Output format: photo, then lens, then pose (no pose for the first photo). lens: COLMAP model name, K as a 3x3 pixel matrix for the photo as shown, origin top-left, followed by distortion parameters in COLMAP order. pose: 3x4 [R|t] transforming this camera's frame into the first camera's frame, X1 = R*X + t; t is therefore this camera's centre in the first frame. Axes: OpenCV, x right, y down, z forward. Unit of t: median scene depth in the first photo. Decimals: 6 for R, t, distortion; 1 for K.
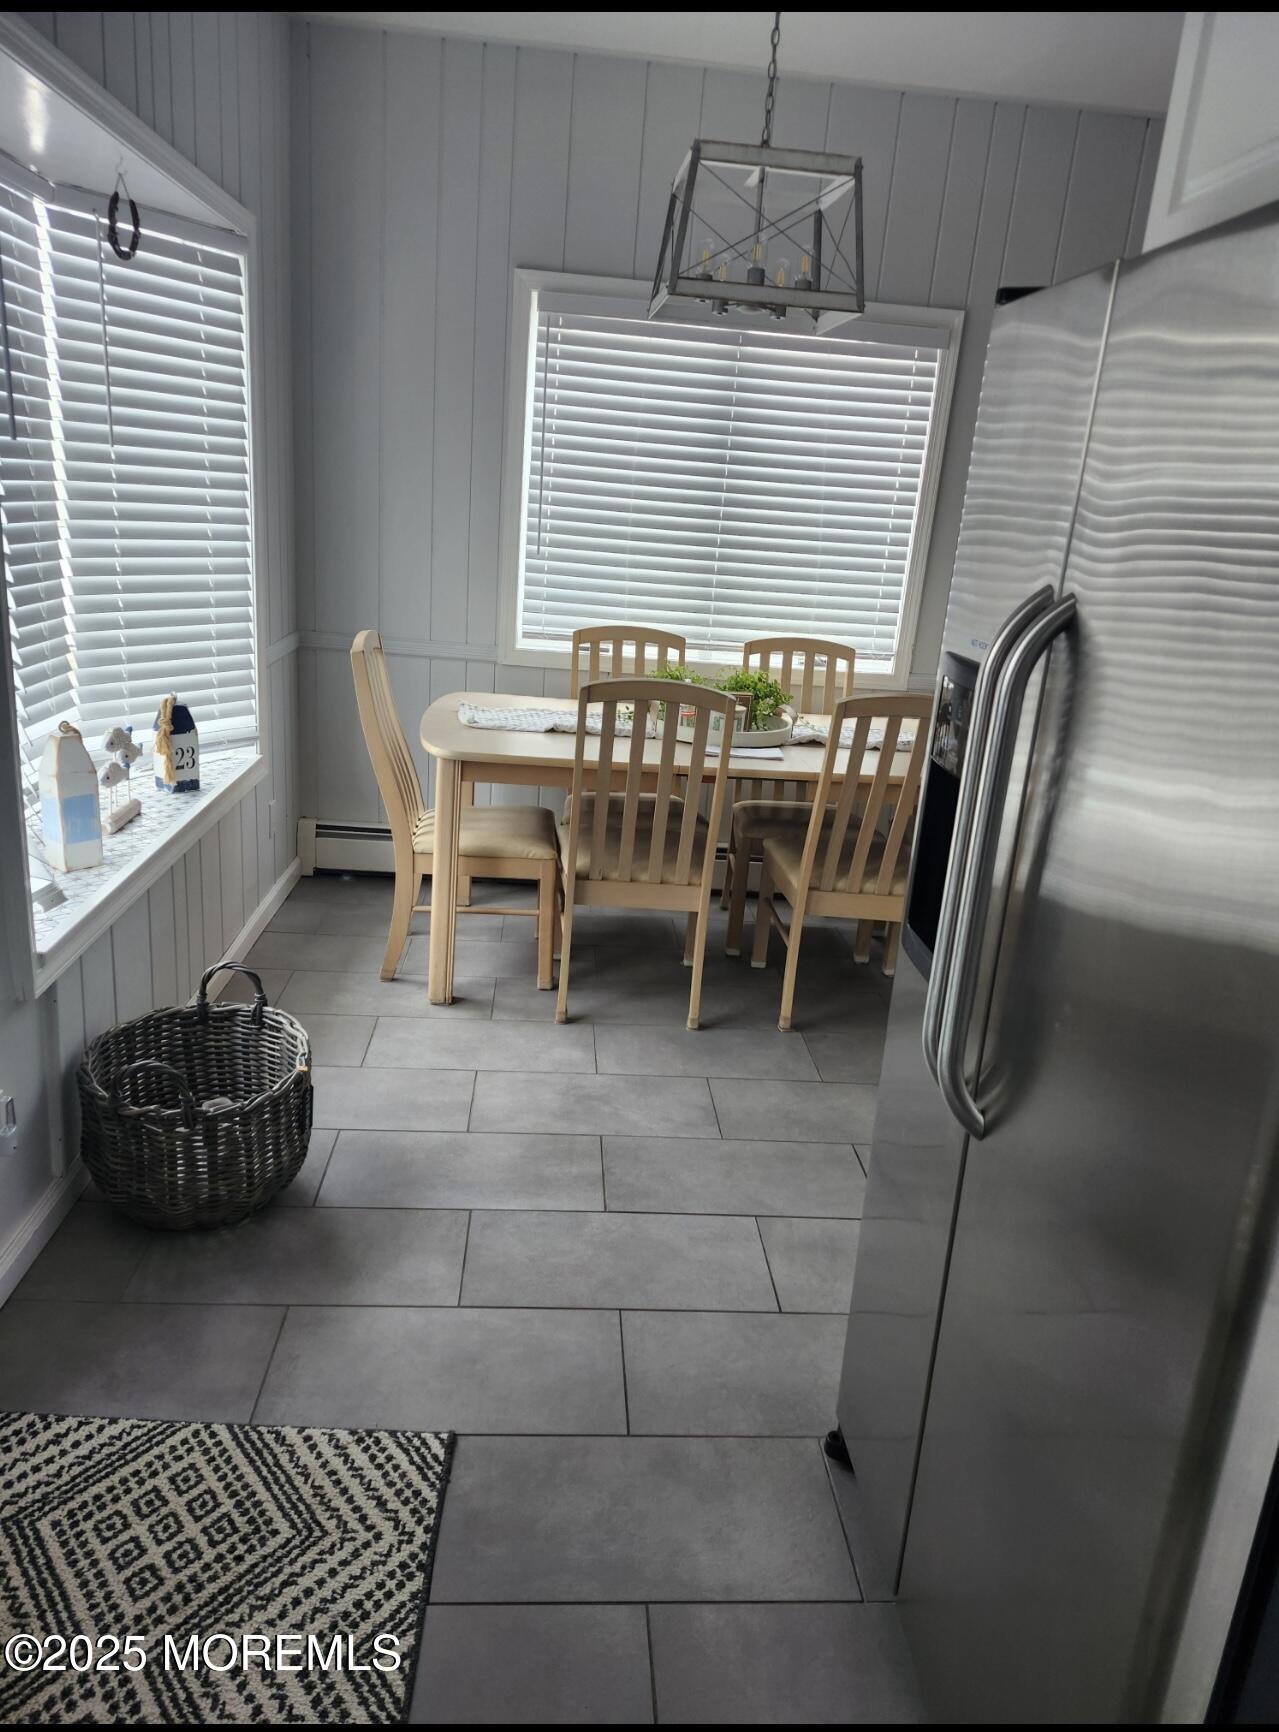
lens RADIAL K [[1165.4, 0, 642.2], [0, 1165.4, 867.1], [0, 0, 1]] dist [0.010164, 0.000329]
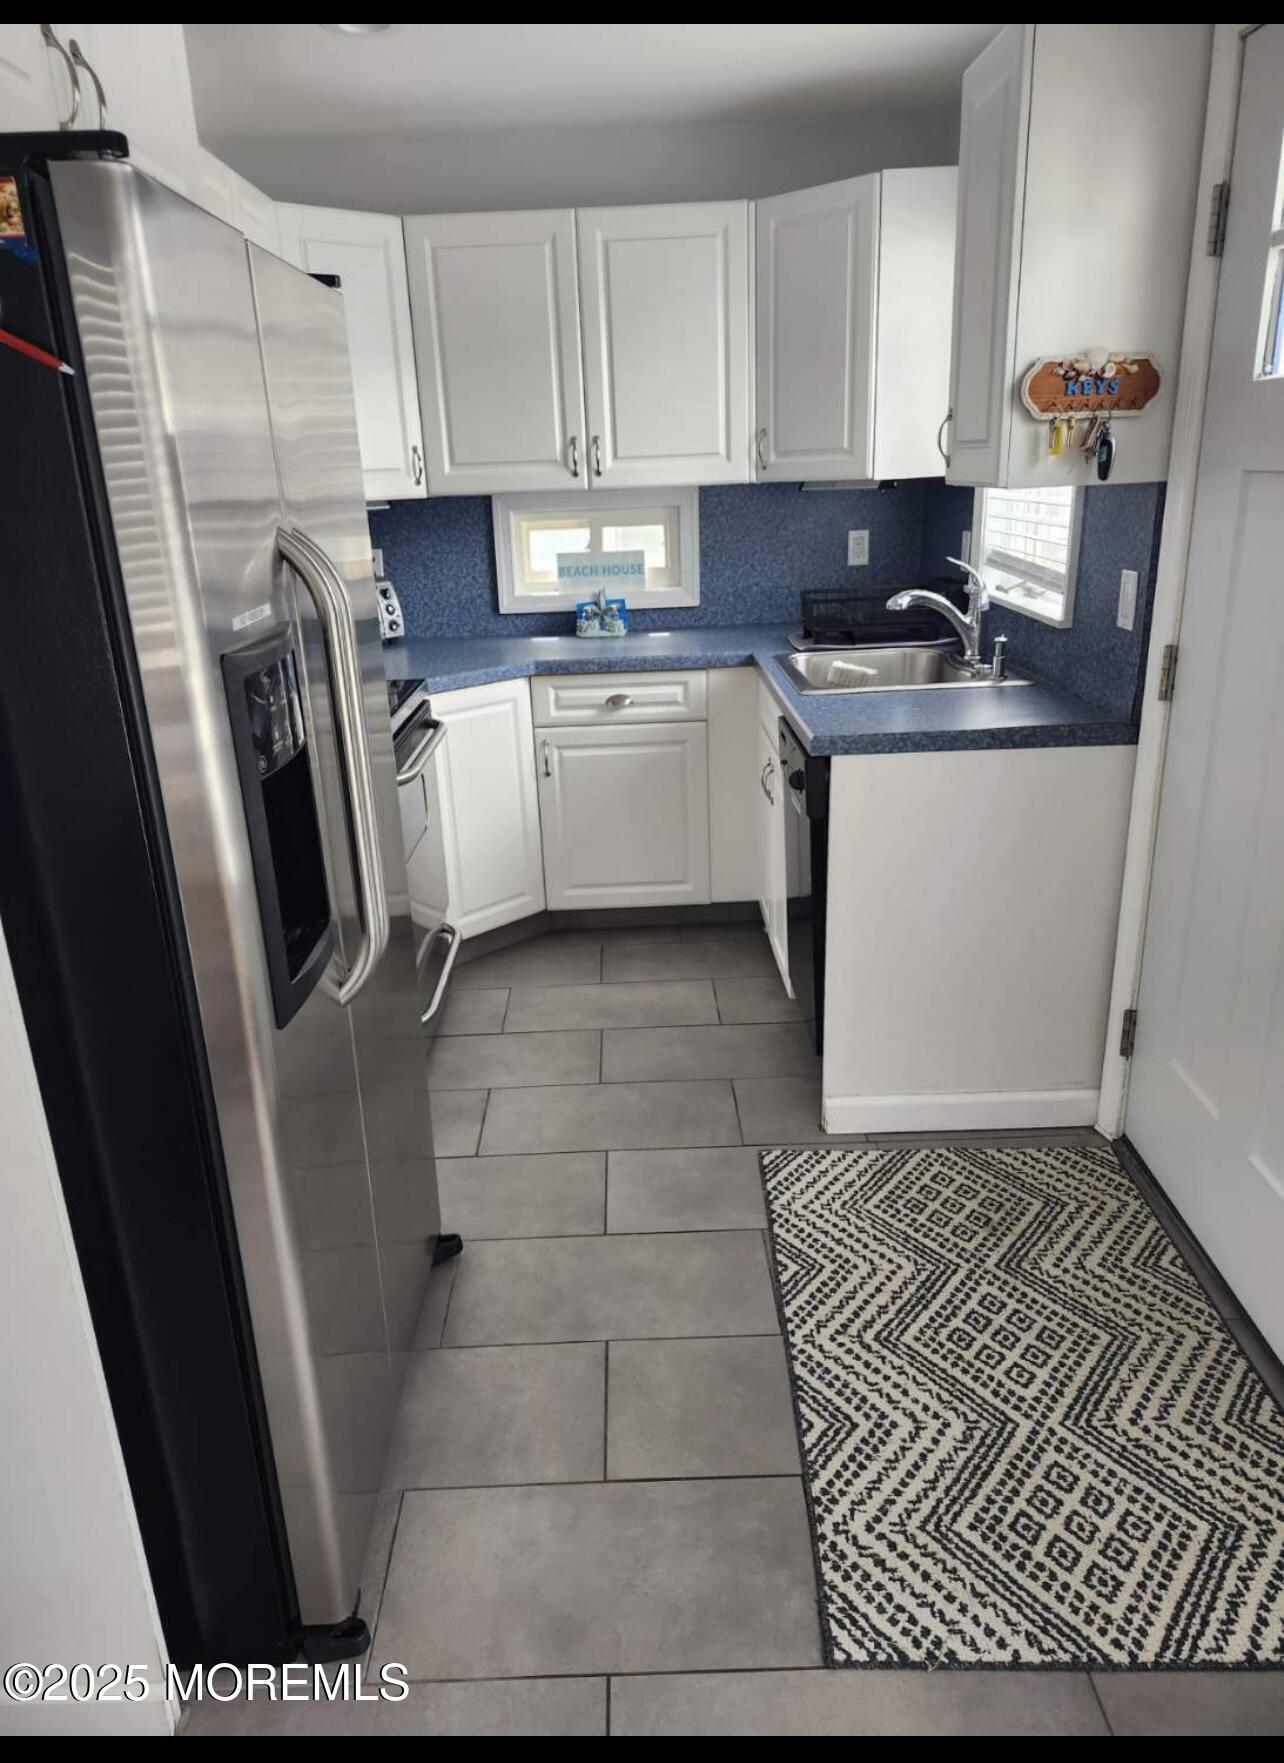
lens RADIAL K [[1204.1, 0, 642.7], [0, 1204.1, 884.1], [0, 0, 1]] dist [0.045910, -0.007163]
pose [[-0.997946, -0.053031, 0.035927, -0.040446], [-0.020410, 0.794893, 0.606406, -0.489969], [-0.060716, 0.604428, -0.794343, 1.494809]]
